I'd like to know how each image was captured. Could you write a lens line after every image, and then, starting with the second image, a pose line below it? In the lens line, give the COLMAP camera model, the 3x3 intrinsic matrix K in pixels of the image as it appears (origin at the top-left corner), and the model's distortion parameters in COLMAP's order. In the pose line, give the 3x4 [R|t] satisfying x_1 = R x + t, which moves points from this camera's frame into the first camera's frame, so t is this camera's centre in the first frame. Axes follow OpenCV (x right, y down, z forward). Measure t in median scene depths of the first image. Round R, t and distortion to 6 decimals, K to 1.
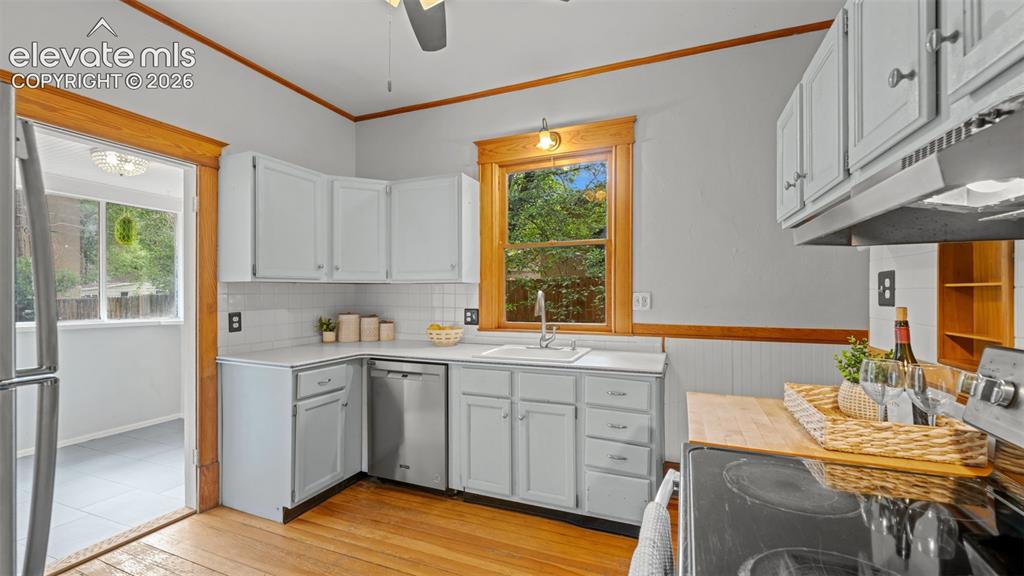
lens RADIAL K [[418.0, 0, 506.6], [0, 418.0, 291.3], [0, 0, 1]] dist [0.001252, 0.000143]
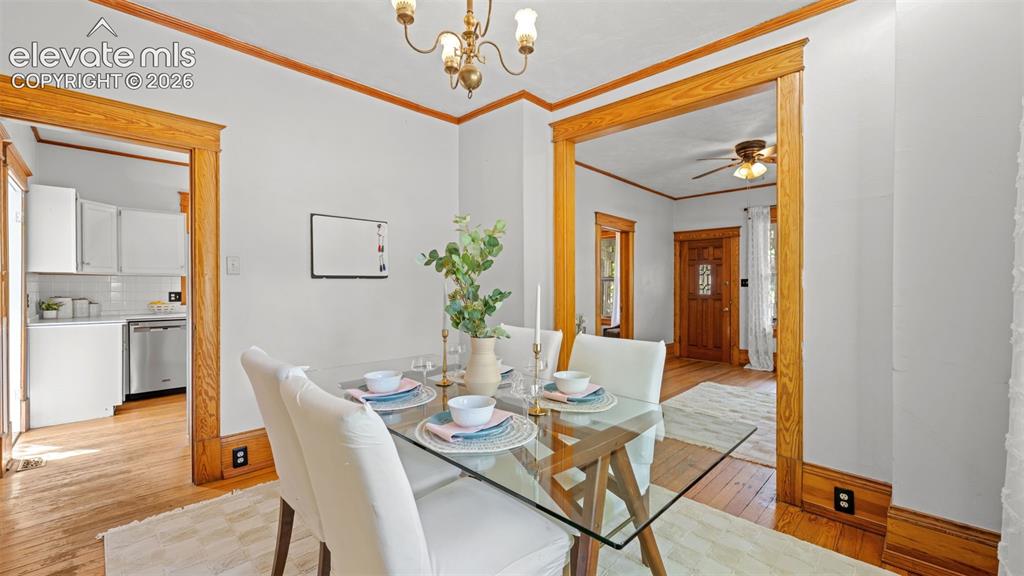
lens RADIAL K [[418.0, 0, 506.6], [0, 418.0, 291.3], [0, 0, 1]] dist [0.001252, 0.000143]
pose [[0.378909, -0.007164, 0.925406, -1.164717], [0.003351, 0.999974, 0.006369, 0.034670], [-0.925428, 0.000687, 0.378923, -0.868893]]
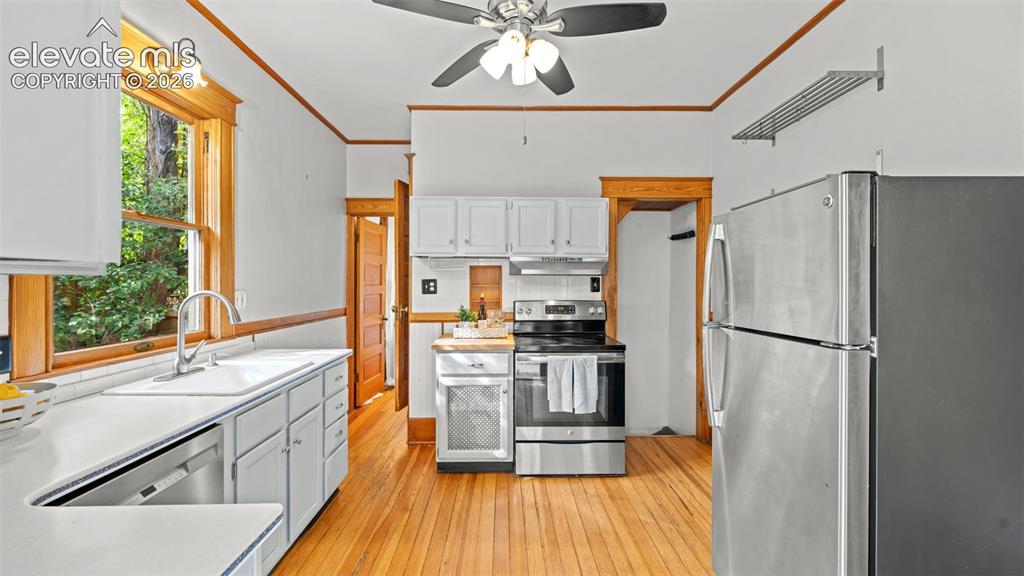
lens RADIAL K [[416.1, 0, 512.0], [0, 416.1, 286.5], [0, 0, 1]] dist [-0.000616, -0.000065]
pose [[-0.402374, -0.006037, 0.915455, -0.690780], [0.000384, 0.999977, 0.006763, -0.010158], [-0.915475, 0.003073, -0.402362, 0.726191]]
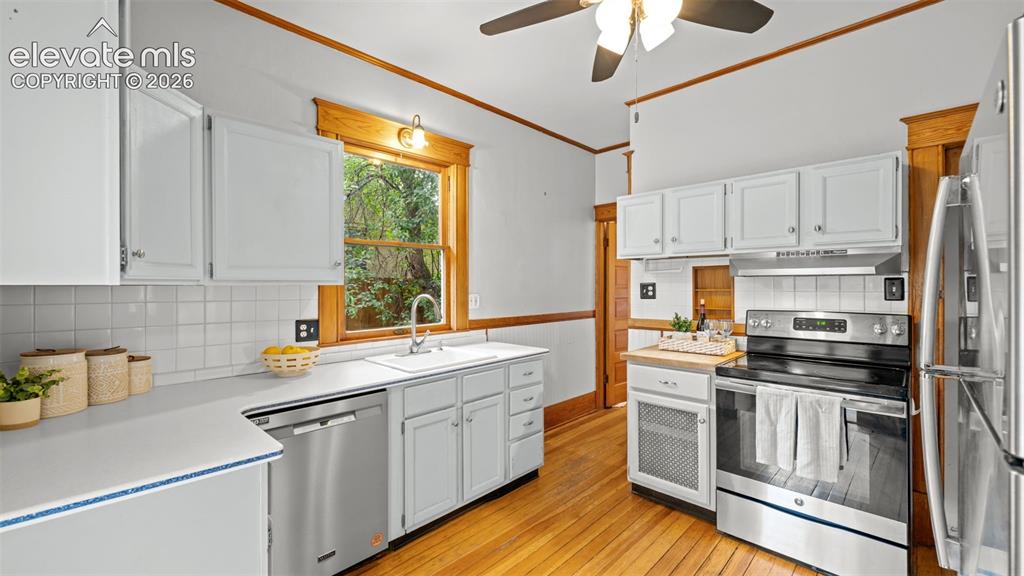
lens RADIAL K [[416.9, 0, 502.1], [0, 416.9, 286.8], [0, 0, 1]] dist [0.000123, 0.000062]
pose [[0.374078, -0.003182, 0.927392, -0.670858], [0.005191, 0.999986, 0.001338, -0.016226], [-0.927383, 0.004314, 0.374089, 0.421184]]
